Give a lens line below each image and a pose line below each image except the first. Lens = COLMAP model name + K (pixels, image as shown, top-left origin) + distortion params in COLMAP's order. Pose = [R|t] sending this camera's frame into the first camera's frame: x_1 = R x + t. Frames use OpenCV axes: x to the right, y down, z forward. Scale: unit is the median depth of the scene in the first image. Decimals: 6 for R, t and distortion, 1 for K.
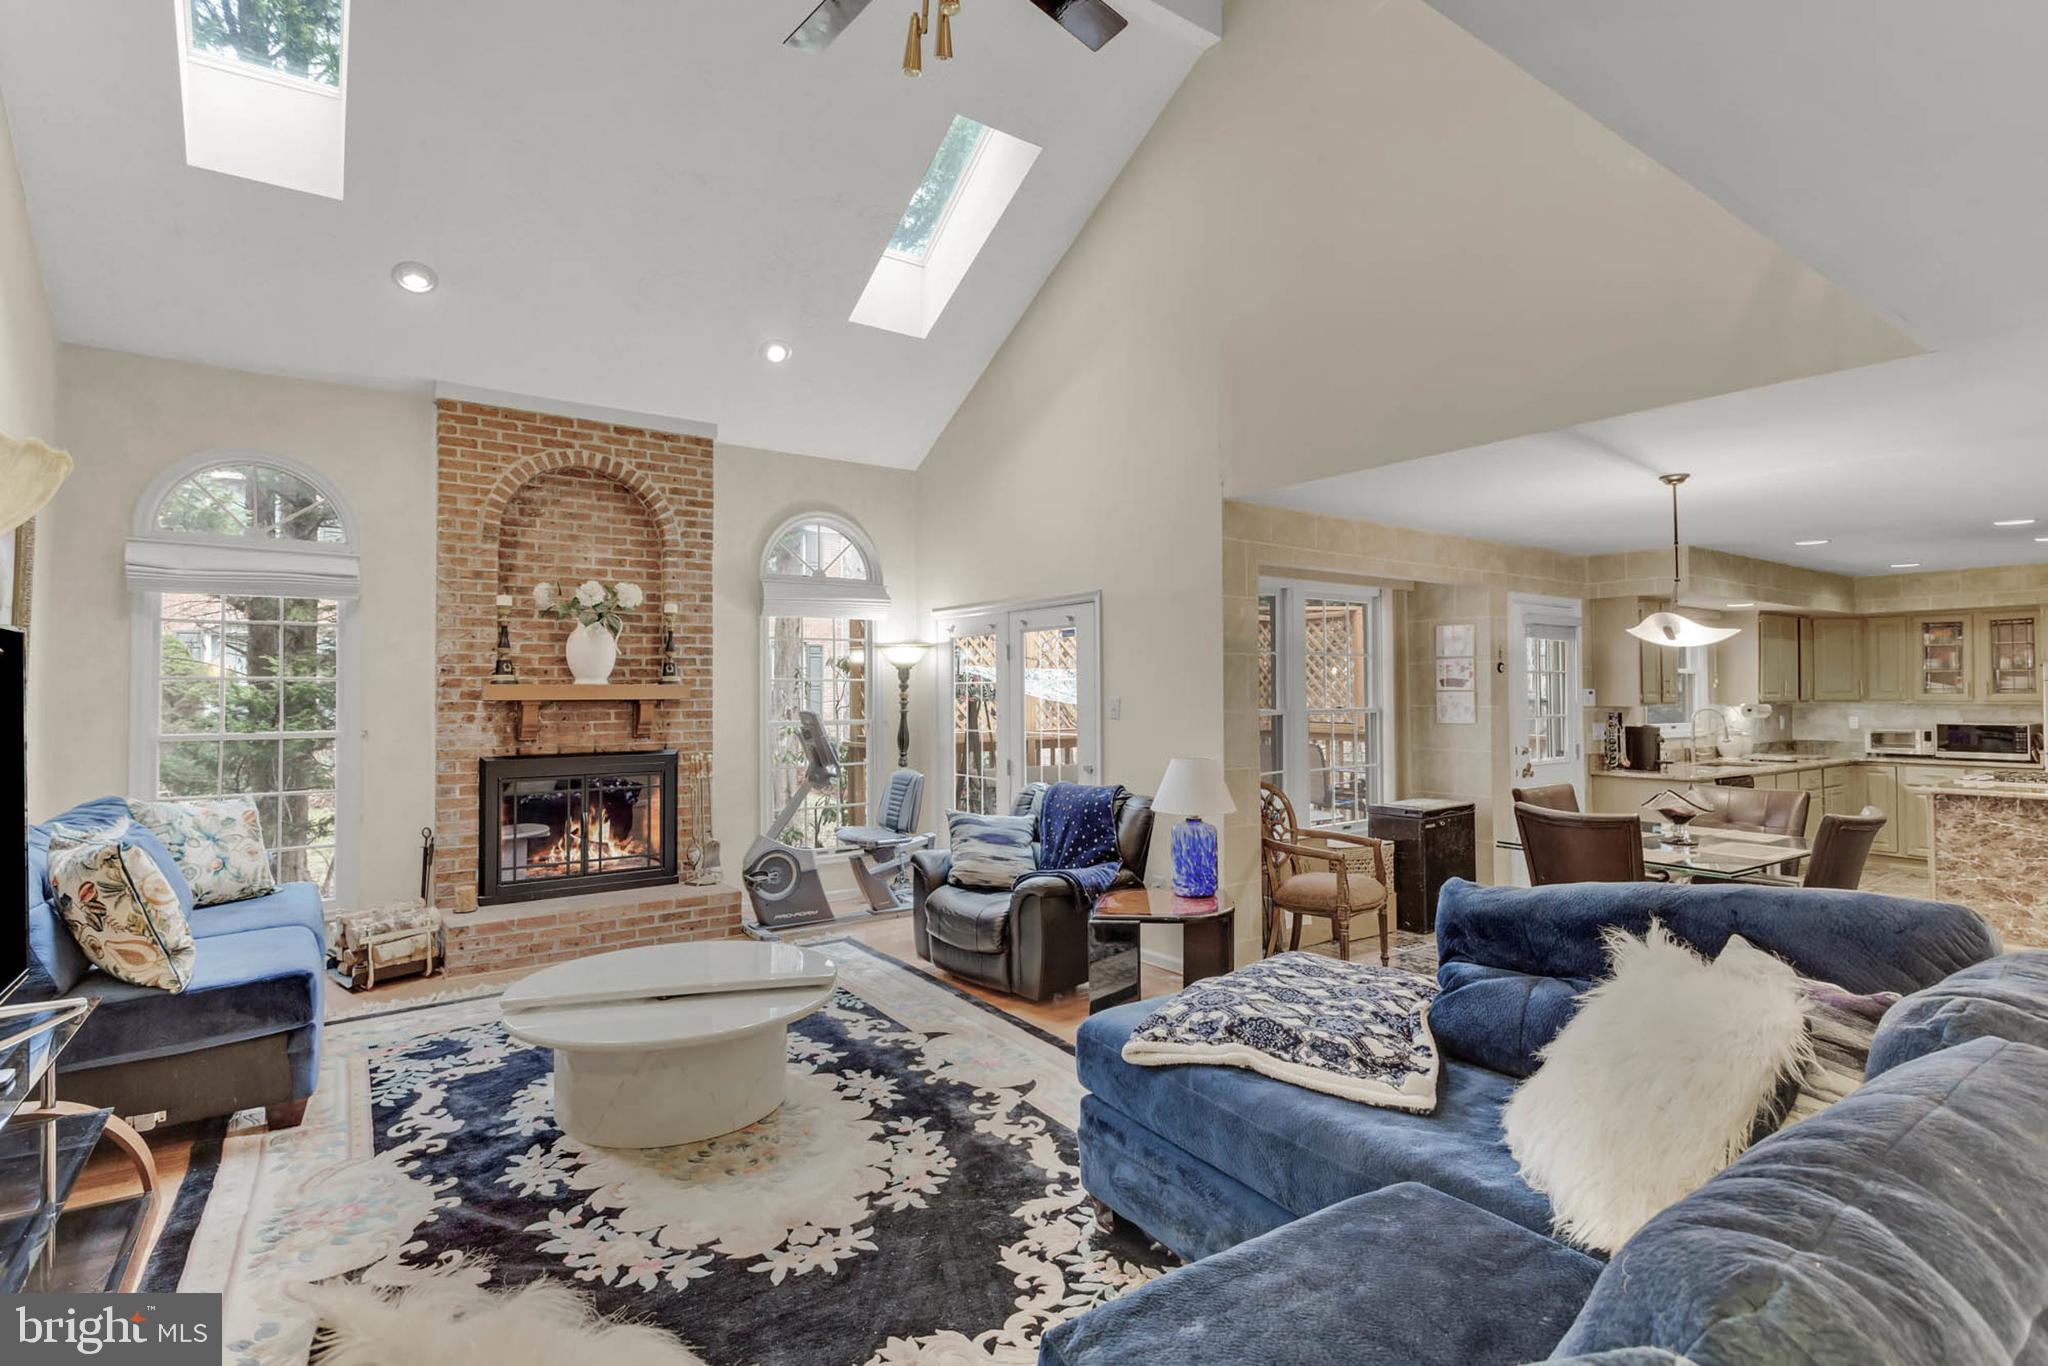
lens RADIAL K [[995.4, 0, 1025.7], [0, 995.4, 669.9], [0, 0, 1]] dist [0.015636, -0.006255]
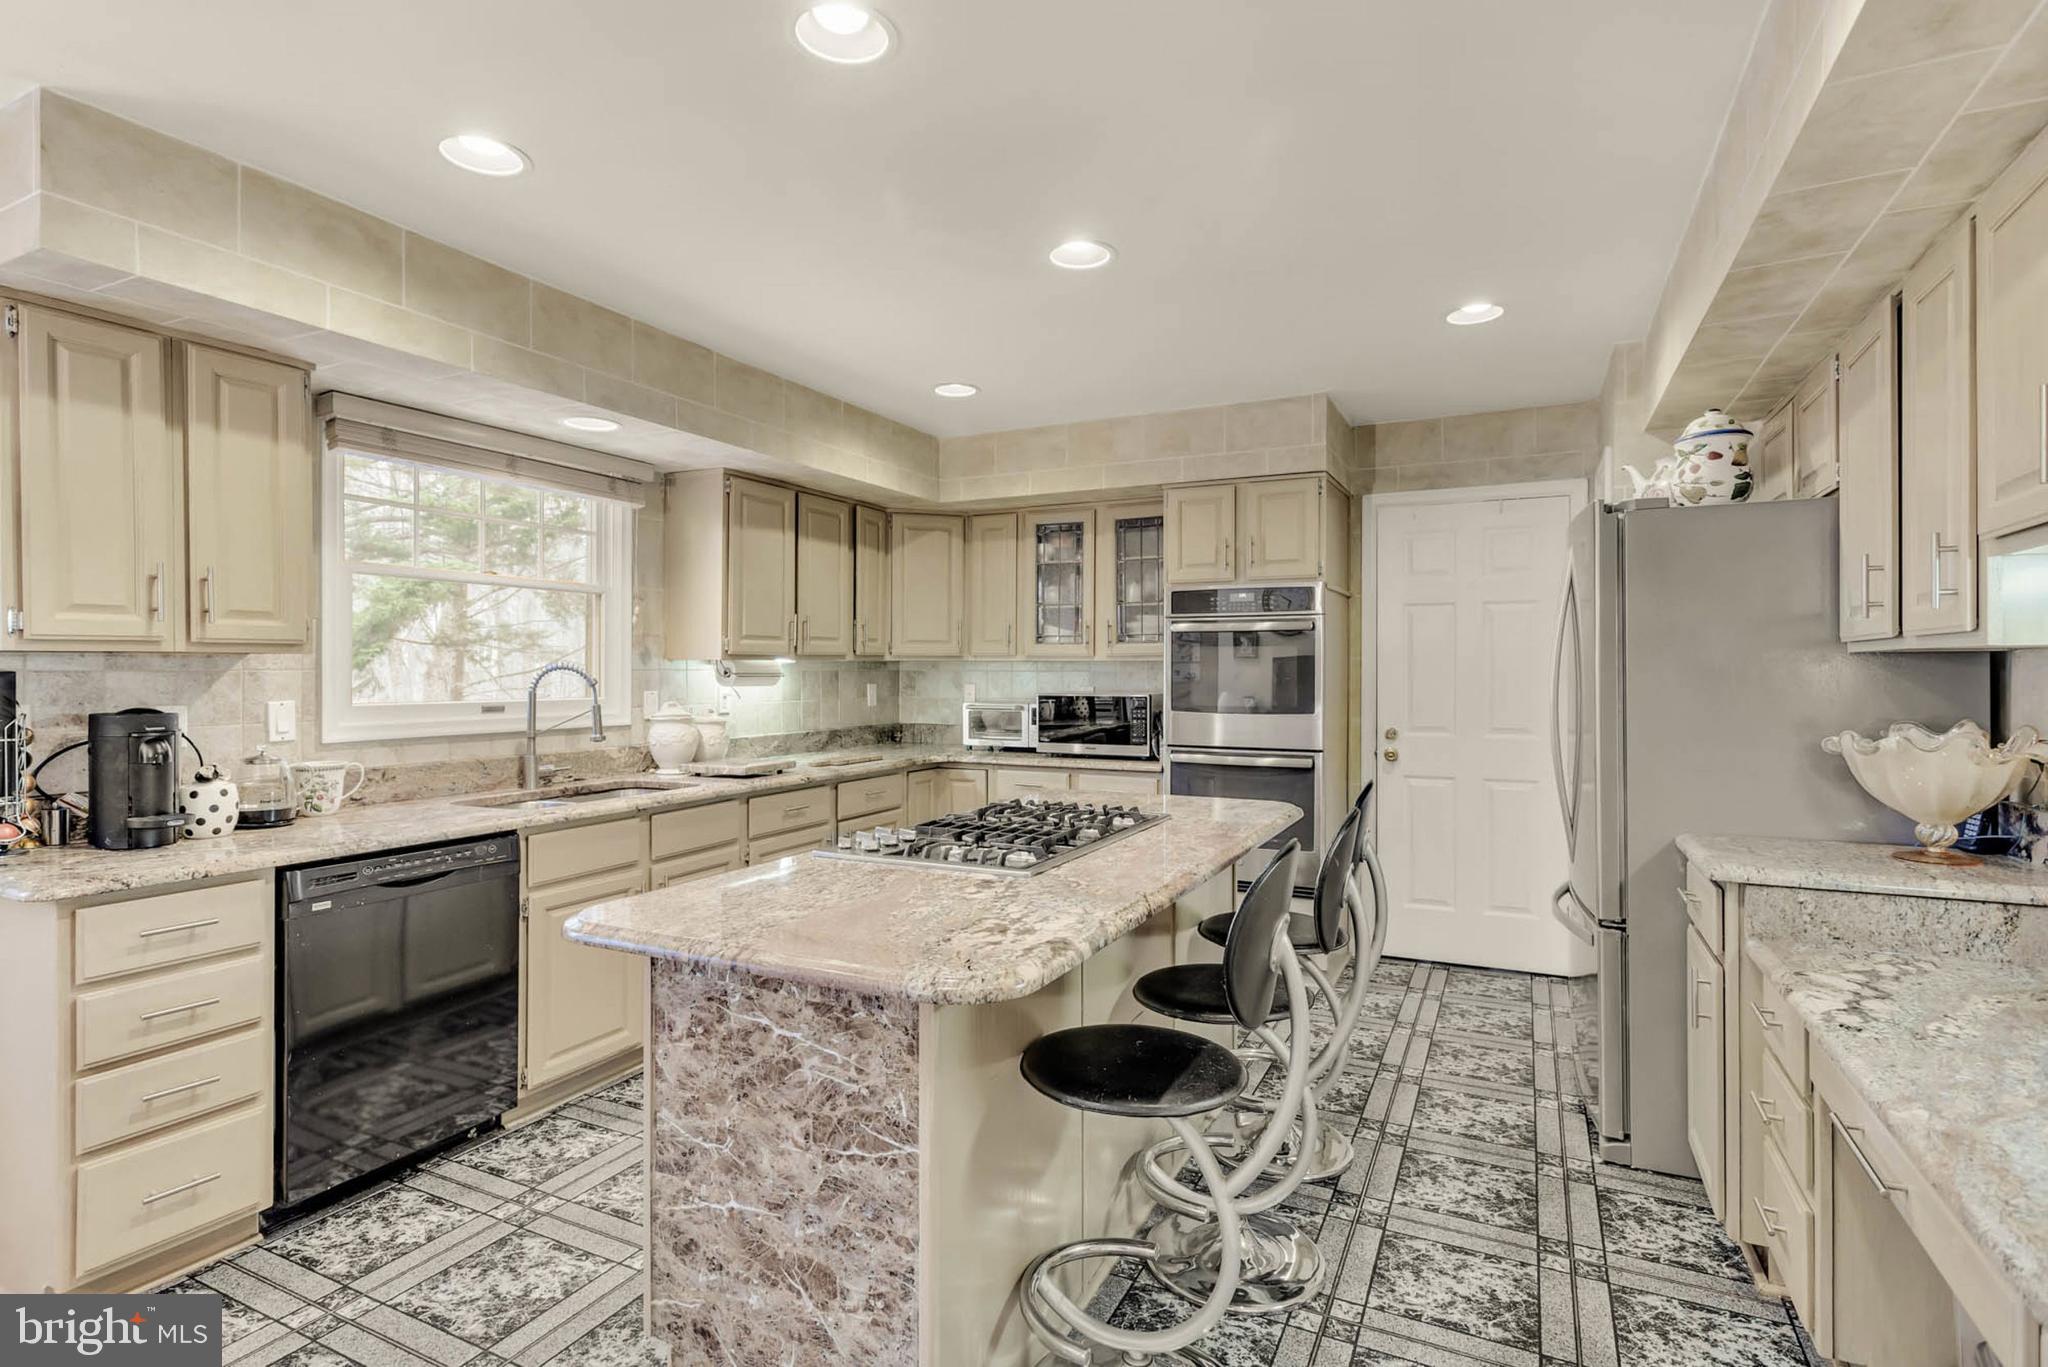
lens RADIAL K [[995.4, 0, 1013.0], [0, 995.4, 662.9], [0, 0, 1]] dist [0.015636, -0.006255]
pose [[0.889272, 0.005992, 0.457340, 0.843602], [-0.013574, 0.999819, 0.013296, 0.037195], [-0.457178, -0.018032, 0.889192, 0.664059]]
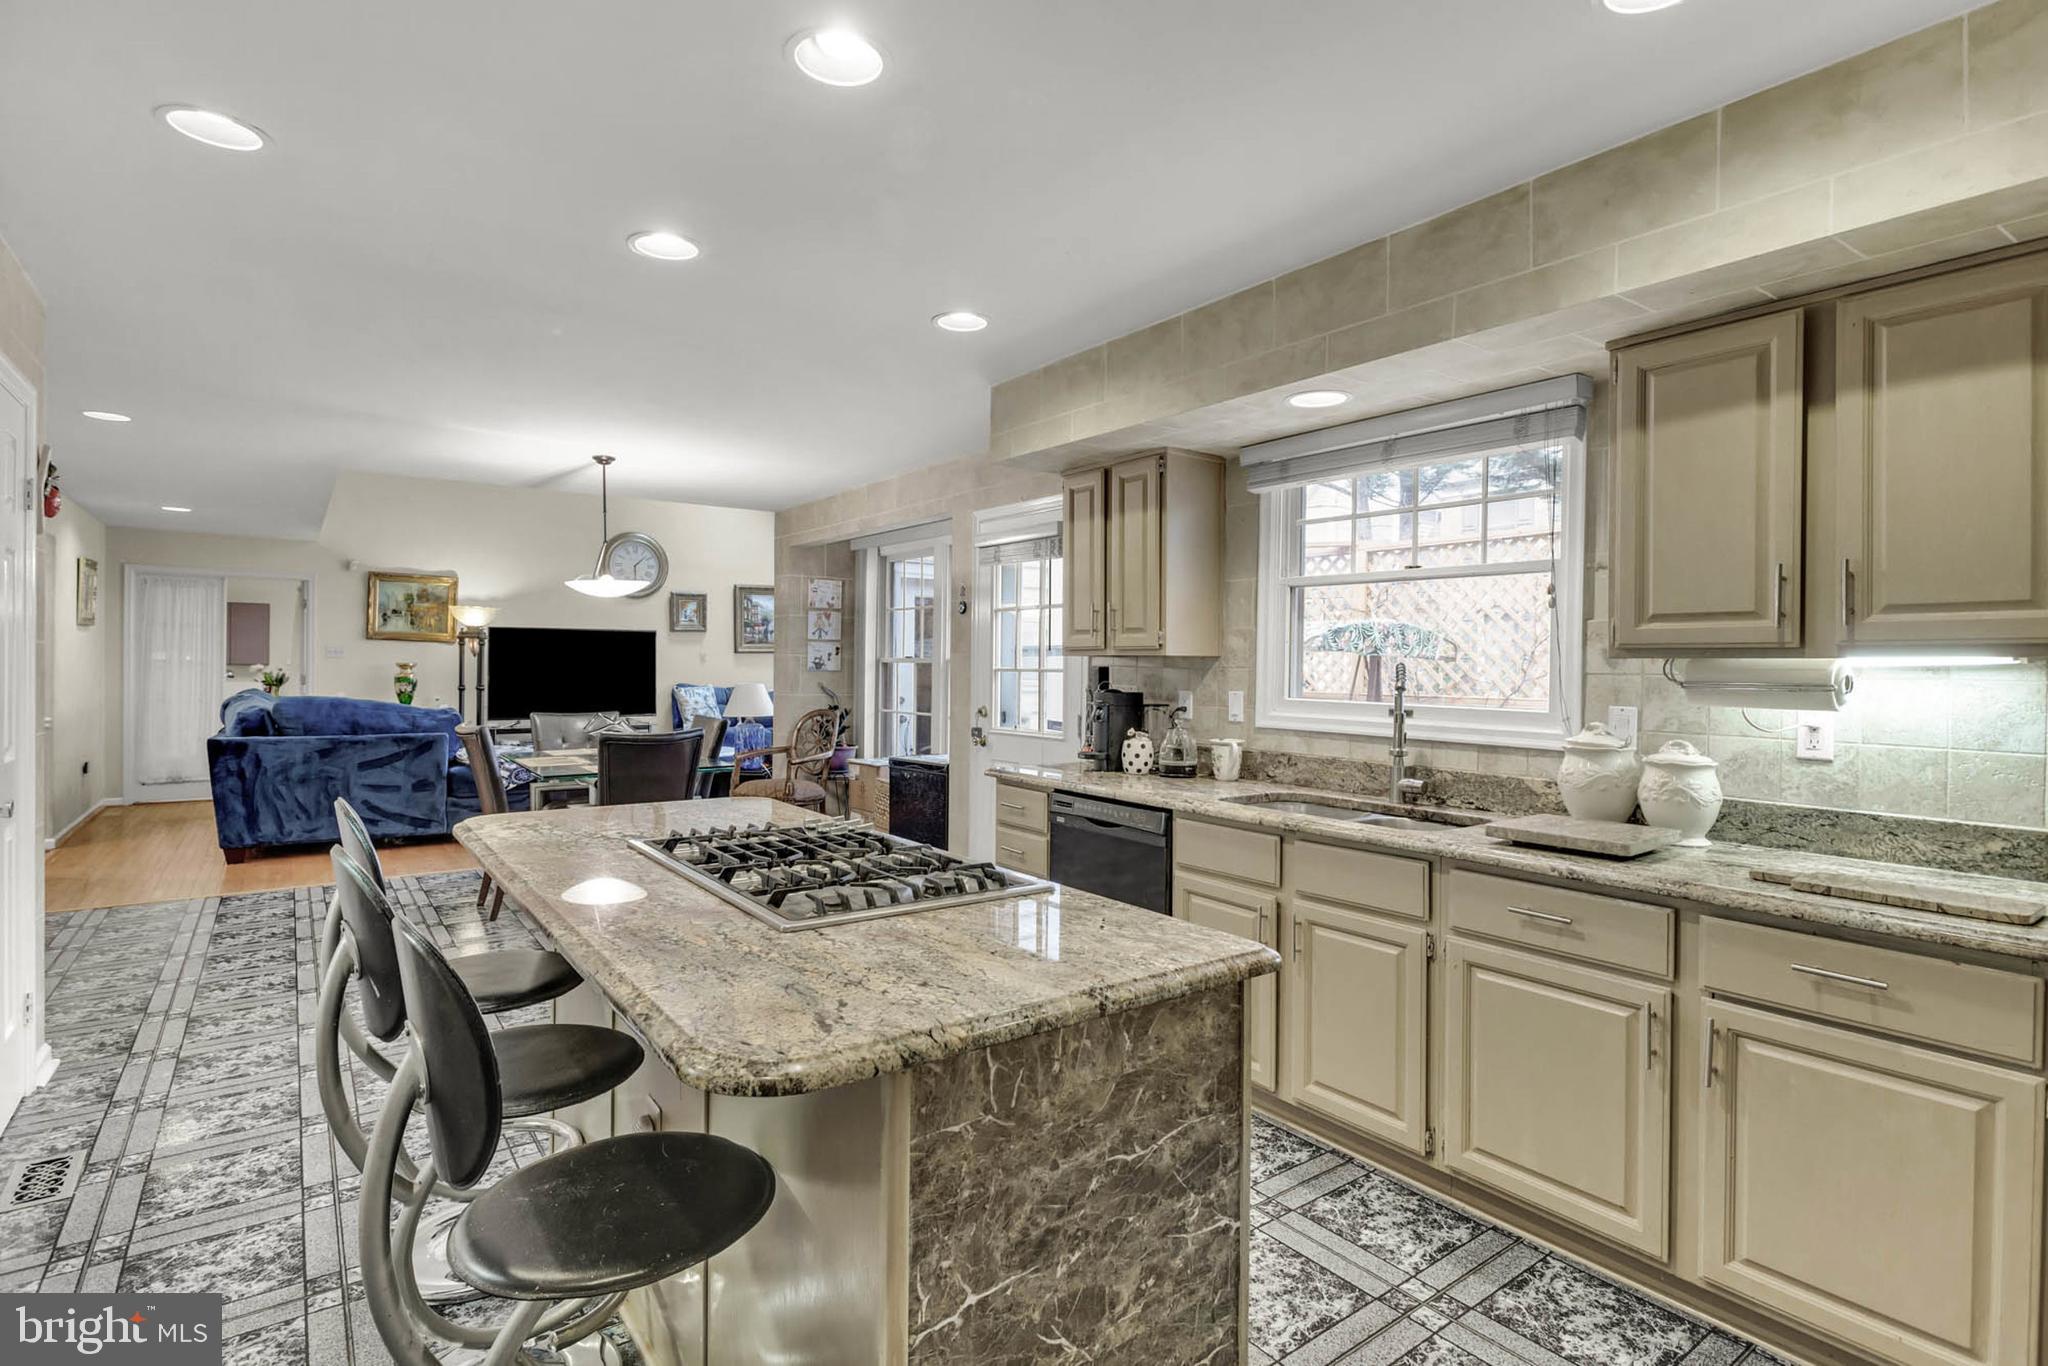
lens RADIAL K [[1001.0, 0, 1007.0], [0, 1001.0, 682.6], [0, 0, 1]] dist [0.011016, -0.000012]
pose [[0.009896, 0.020676, -0.999737, 1.374891], [0.015867, 0.999657, 0.020831, 0.048589], [0.999825, -0.016069, 0.009565, 1.074915]]
